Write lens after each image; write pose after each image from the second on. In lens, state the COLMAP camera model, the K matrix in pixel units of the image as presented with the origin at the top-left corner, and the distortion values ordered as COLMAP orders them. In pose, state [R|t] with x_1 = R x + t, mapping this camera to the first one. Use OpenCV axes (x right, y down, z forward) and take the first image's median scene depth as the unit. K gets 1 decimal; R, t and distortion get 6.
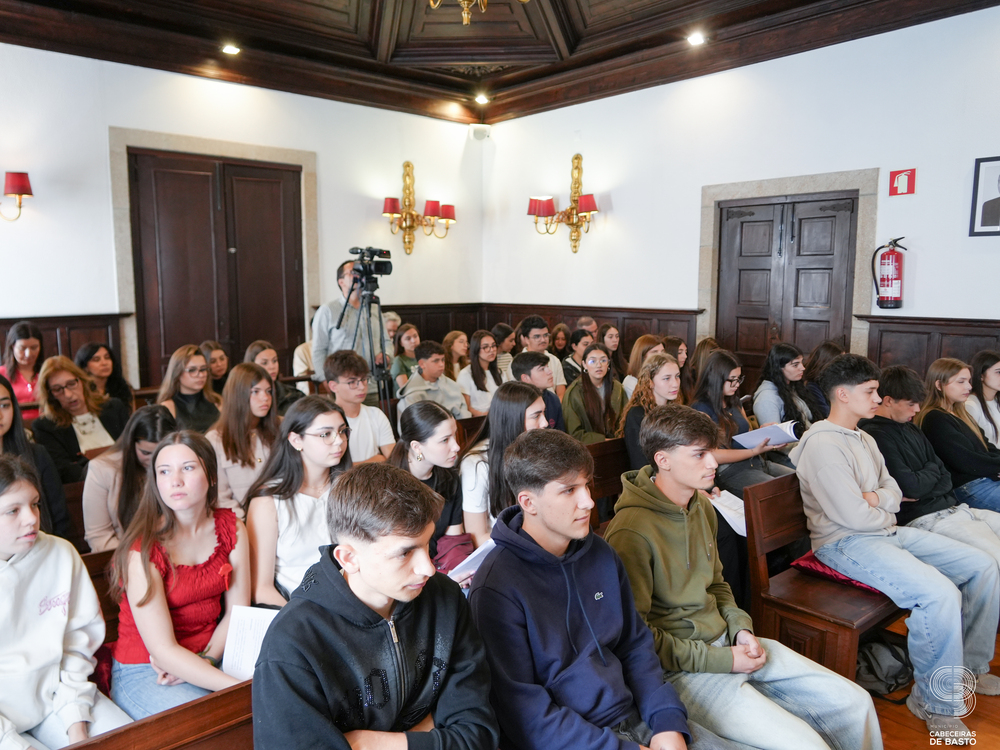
lens RADIAL K [[745.8, 0, 500.0], [0, 745.8, 375.0], [0, 0, 1]] dist [-0.024850, 0.027573]
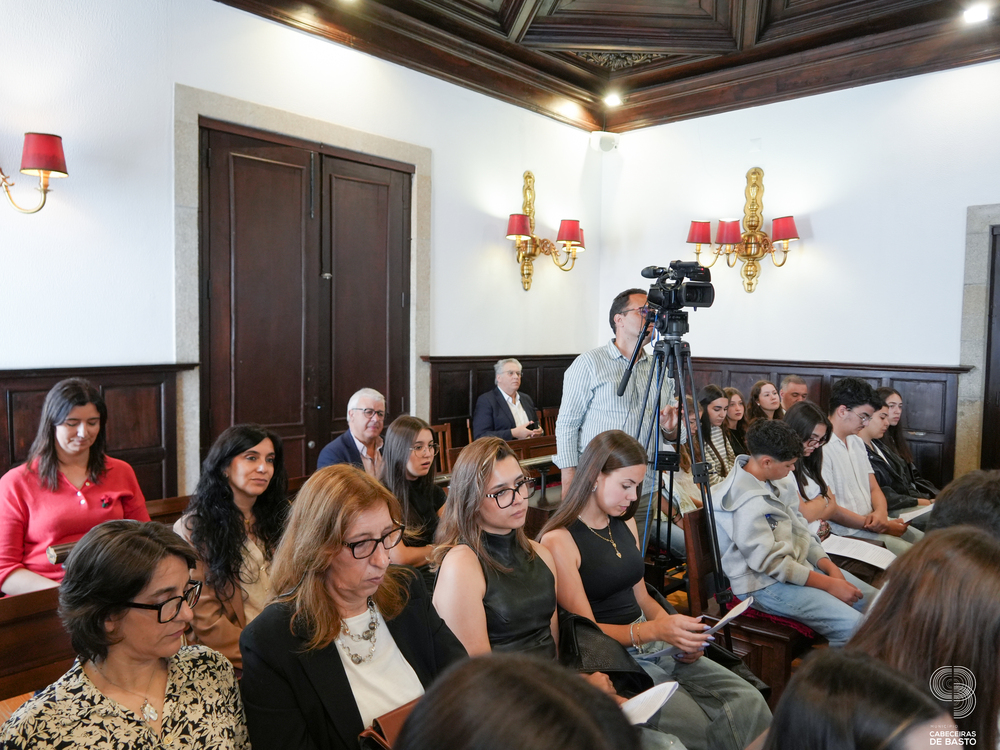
lens RADIAL K [[745.8, 0, 500.0], [0, 745.8, 375.0], [0, 0, 1]] dist [-0.024850, 0.027573]
pose [[0.993949, 0.008671, 0.109499, -0.262180], [-0.001167, 0.997657, -0.068410, -0.024884], [-0.109835, 0.067869, 0.991630, 0.276696]]
